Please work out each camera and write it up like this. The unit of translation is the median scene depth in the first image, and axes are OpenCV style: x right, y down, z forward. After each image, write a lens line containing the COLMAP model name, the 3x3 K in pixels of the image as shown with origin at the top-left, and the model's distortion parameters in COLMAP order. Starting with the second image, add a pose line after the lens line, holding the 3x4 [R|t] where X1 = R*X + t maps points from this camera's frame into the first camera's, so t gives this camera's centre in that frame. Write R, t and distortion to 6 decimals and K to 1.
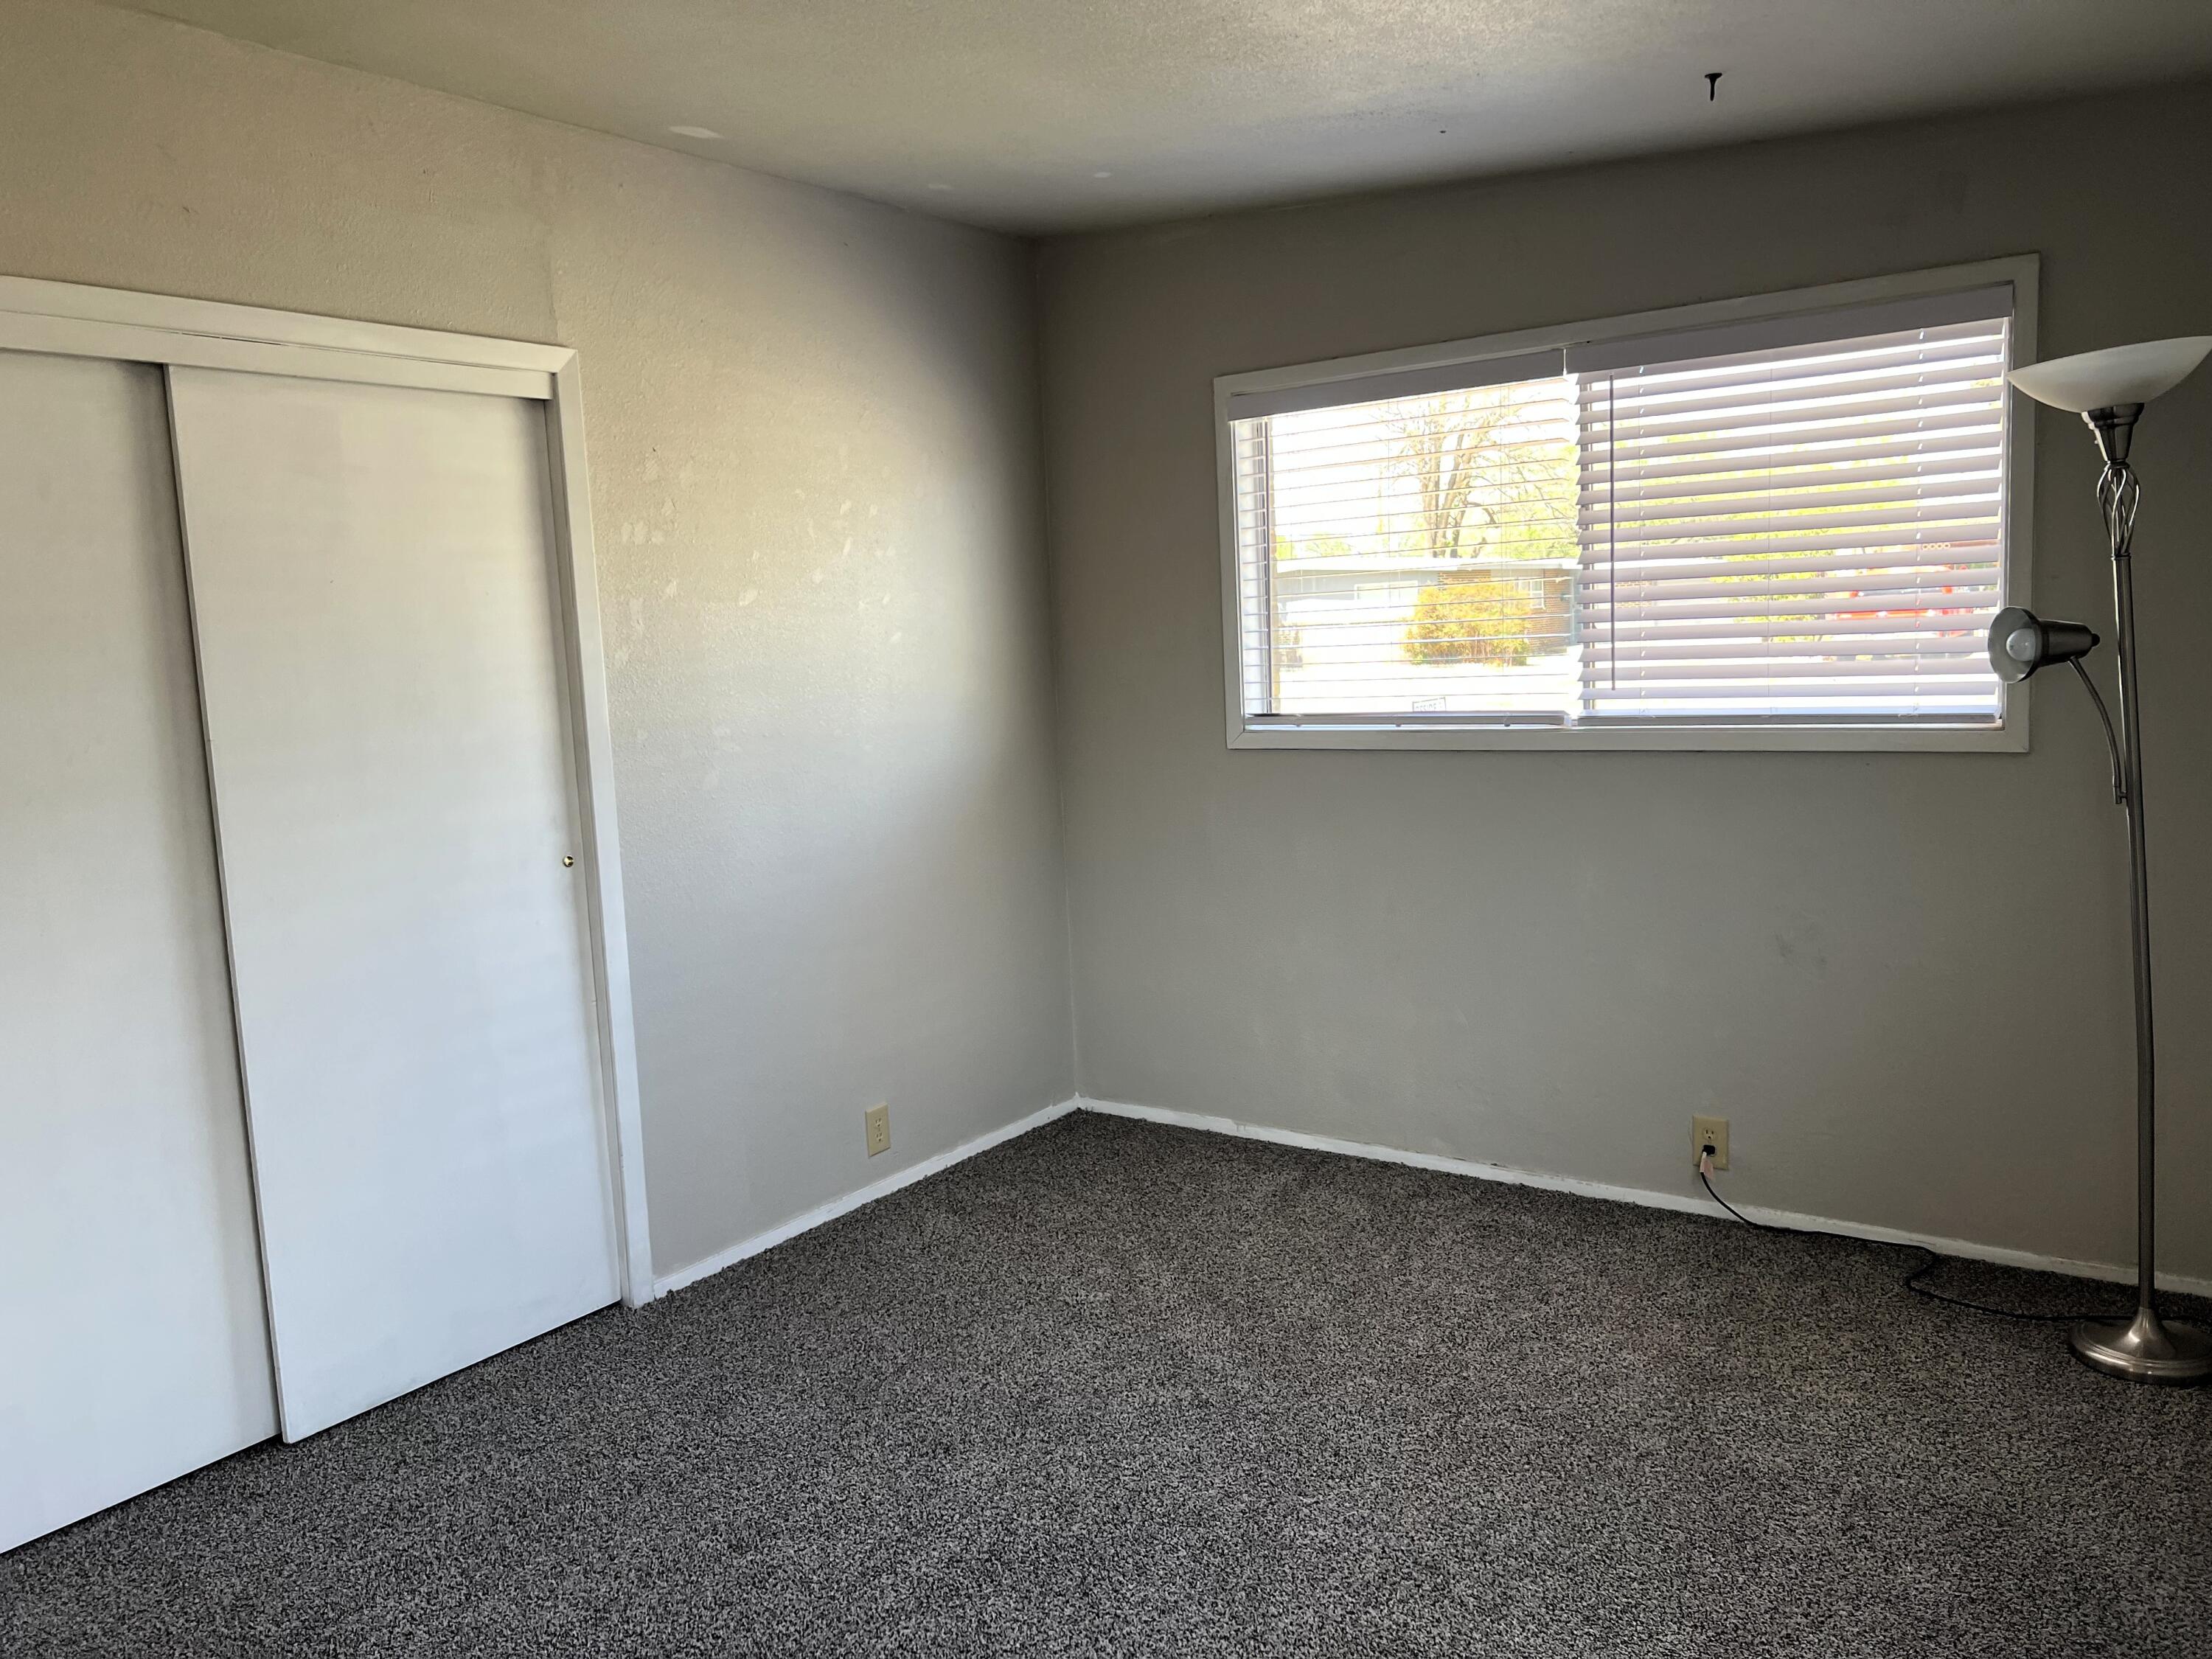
lens RADIAL K [[1671.0, 0, 1109.1], [0, 1671.0, 818.1], [0, 0, 1]] dist [0.059496, -0.071673]
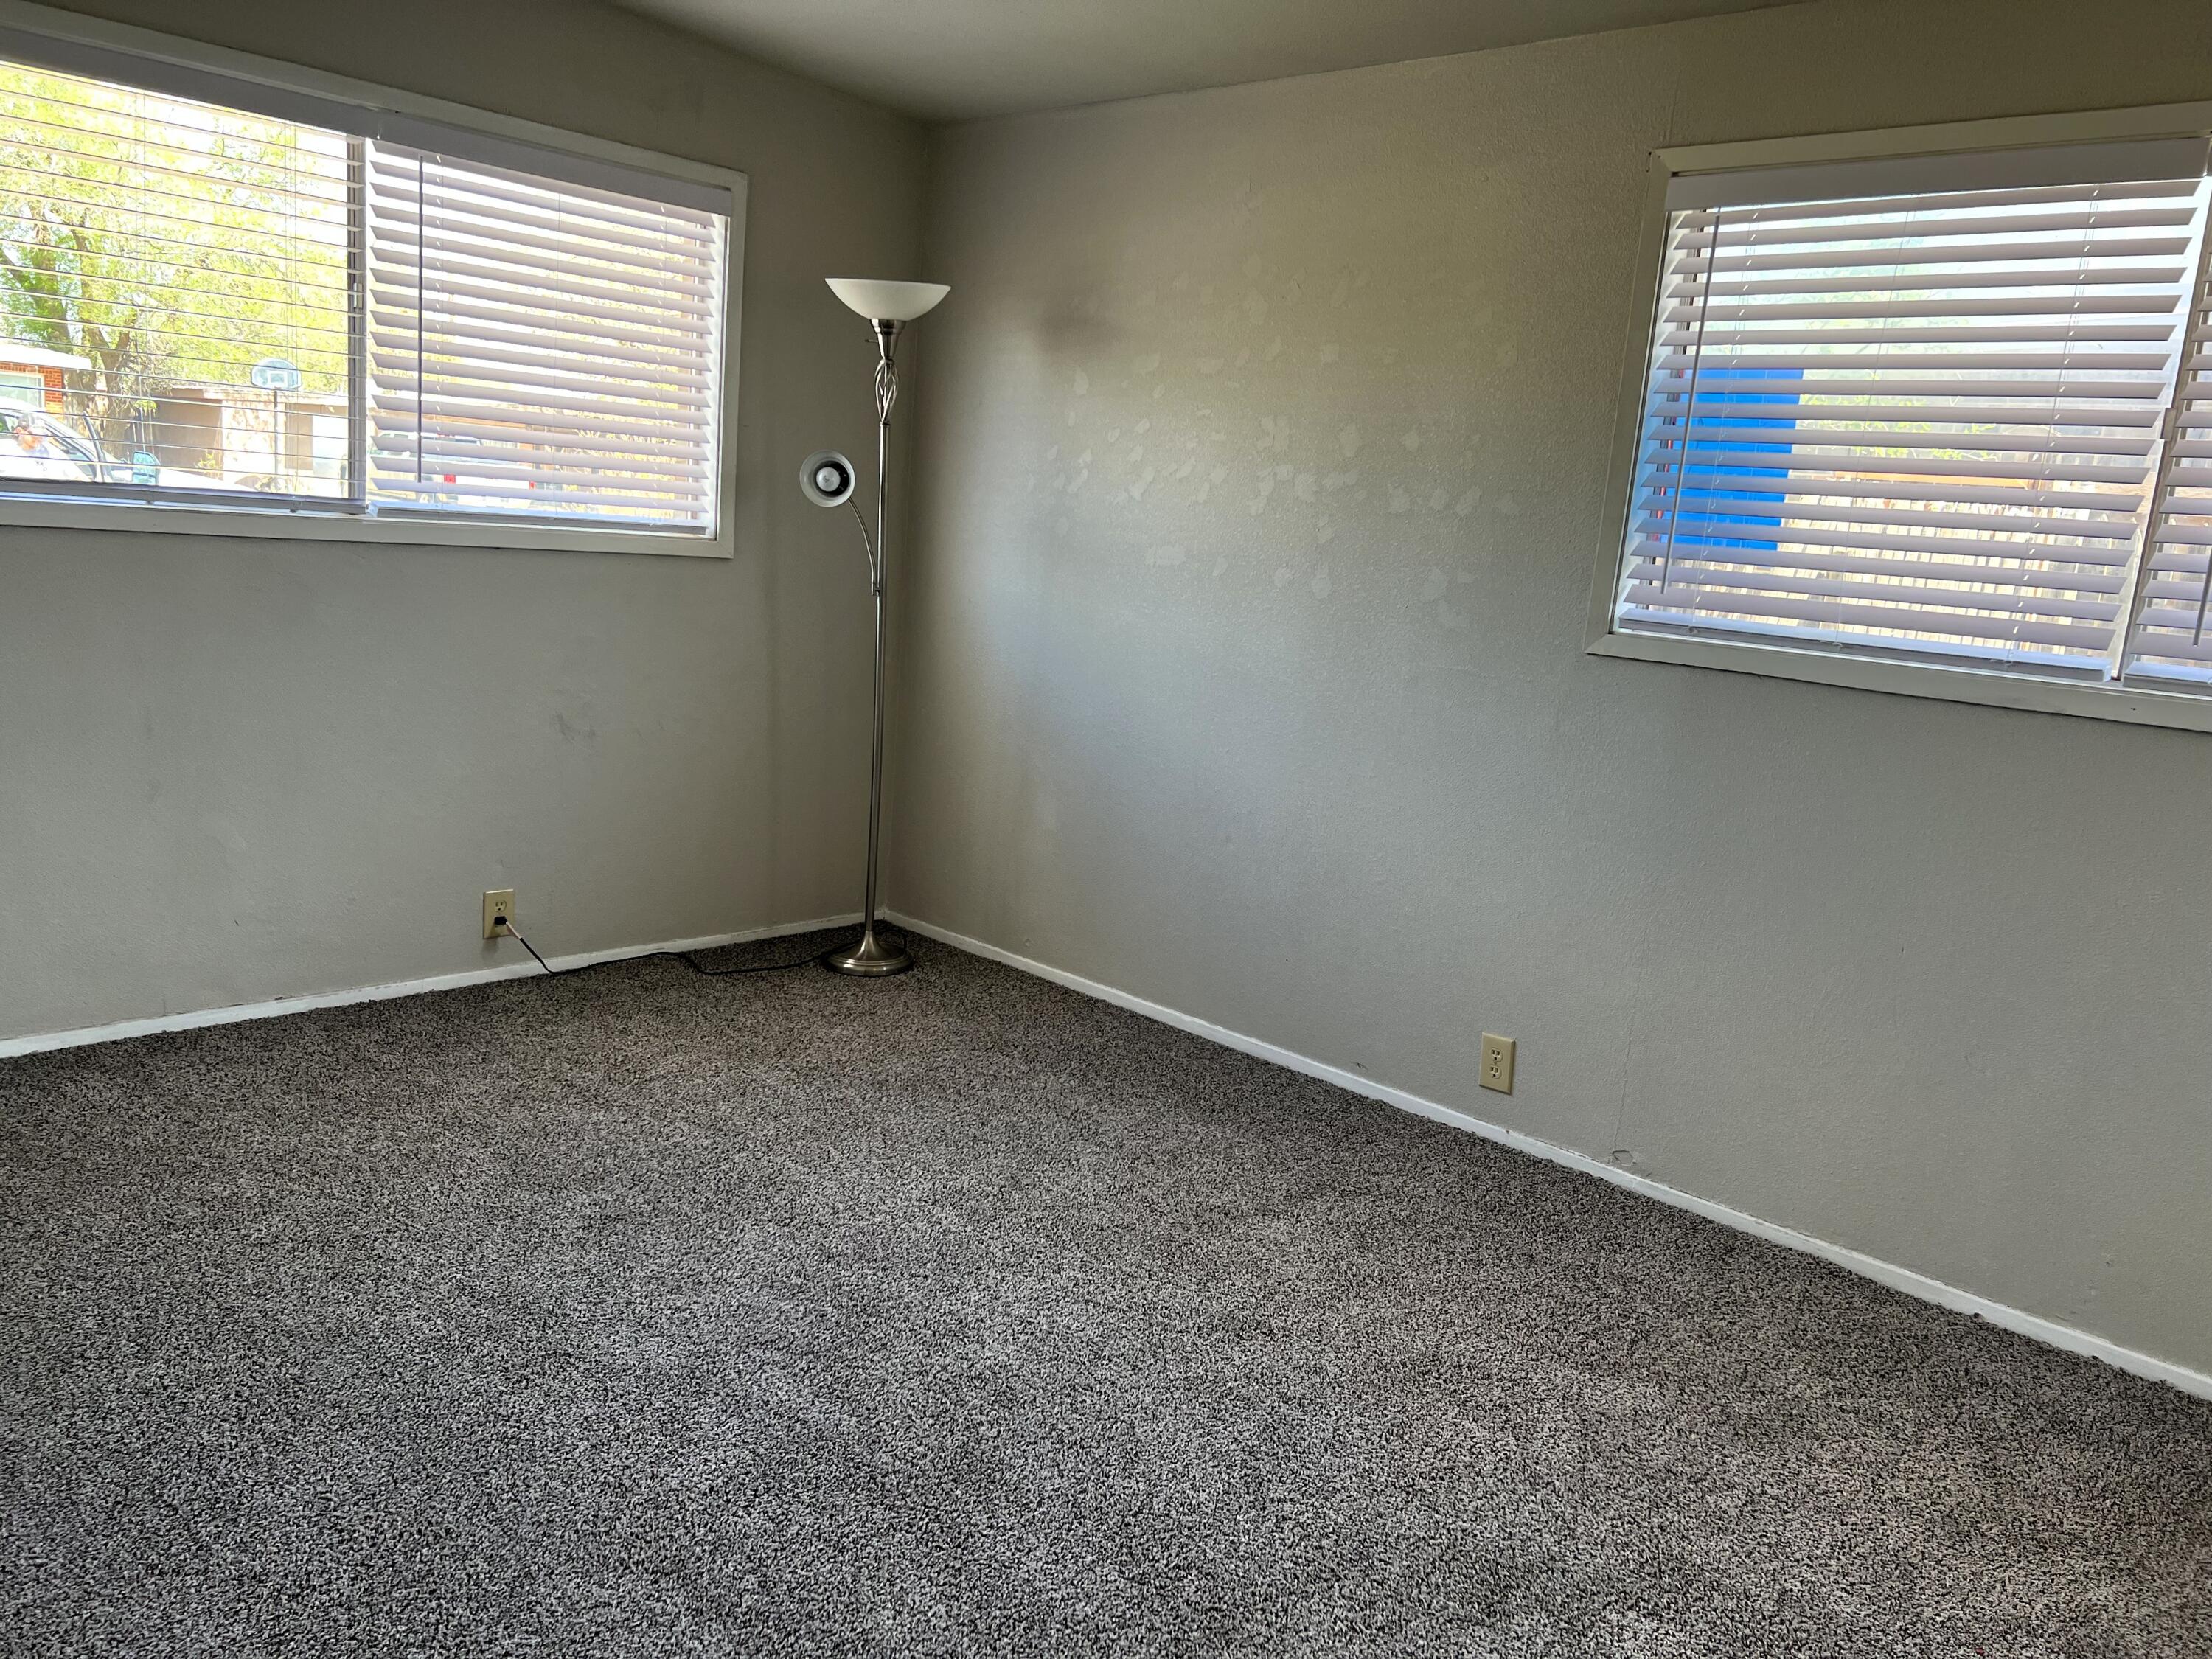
lens RADIAL K [[1671.0, 0, 1115.5], [0, 1671.0, 817.1], [0, 0, 1]] dist [0.059496, -0.071673]
pose [[0.130602, -0.122213, 0.983874, -0.701712], [0.025732, 0.992457, 0.119864, 0.012140], [-0.991101, 0.009663, 0.132761, 0.499975]]
